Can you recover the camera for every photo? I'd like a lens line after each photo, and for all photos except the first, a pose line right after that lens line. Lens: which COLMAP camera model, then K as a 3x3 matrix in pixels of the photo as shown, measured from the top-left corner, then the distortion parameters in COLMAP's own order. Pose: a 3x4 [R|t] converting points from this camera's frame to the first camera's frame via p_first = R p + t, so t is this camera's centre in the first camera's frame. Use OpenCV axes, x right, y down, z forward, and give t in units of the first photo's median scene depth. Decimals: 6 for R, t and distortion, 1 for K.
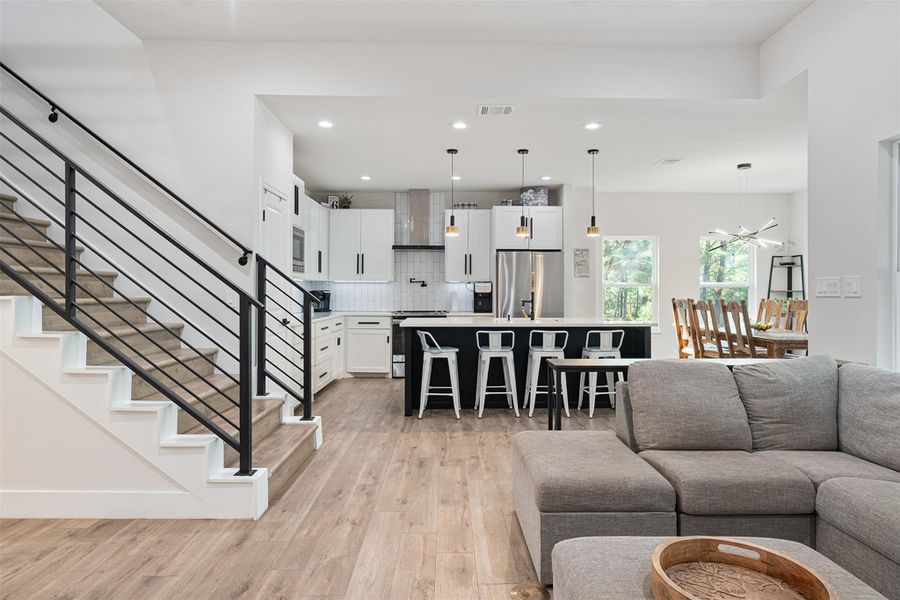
lens RADIAL K [[532.2, 0, 449.2], [0, 532.2, 291.1], [0, 0, 1]] dist [0.005879, -0.001776]
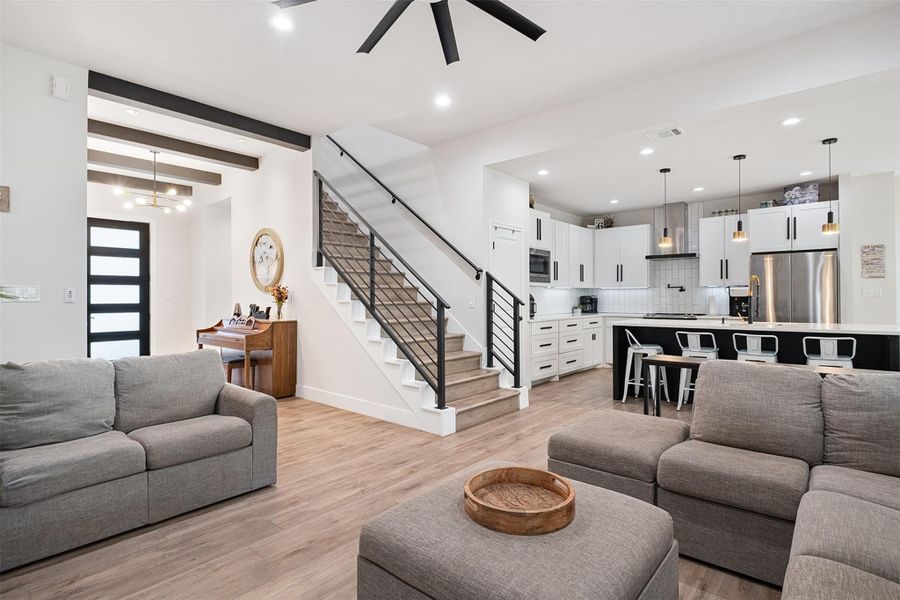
lens RADIAL K [[451.9, 0, 445.7], [0, 451.9, 298.7], [0, 0, 1]] dist [-0.005335, 0.000504]
pose [[0.746005, -0.004801, -0.665923, 0.312756], [0.008026, 0.999966, 0.001781, 0.001334], [0.665892, -0.006673, 0.746018, -0.015103]]
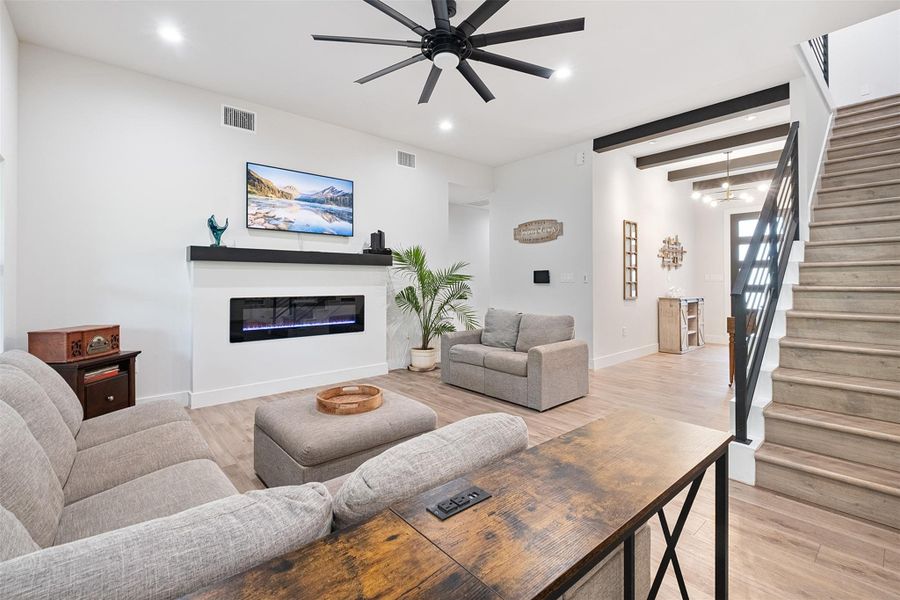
lens RADIAL K [[405.1, 0, 453.6], [0, 405.1, 282.4], [0, 0, 1]] dist [0.001798, 0.000025]
pose [[-0.757755, -0.006029, -0.652512, 0.359443], [-0.004948, 0.999982, -0.003492, 0.007930], [0.652521, 0.000582, -0.757771, 0.703008]]
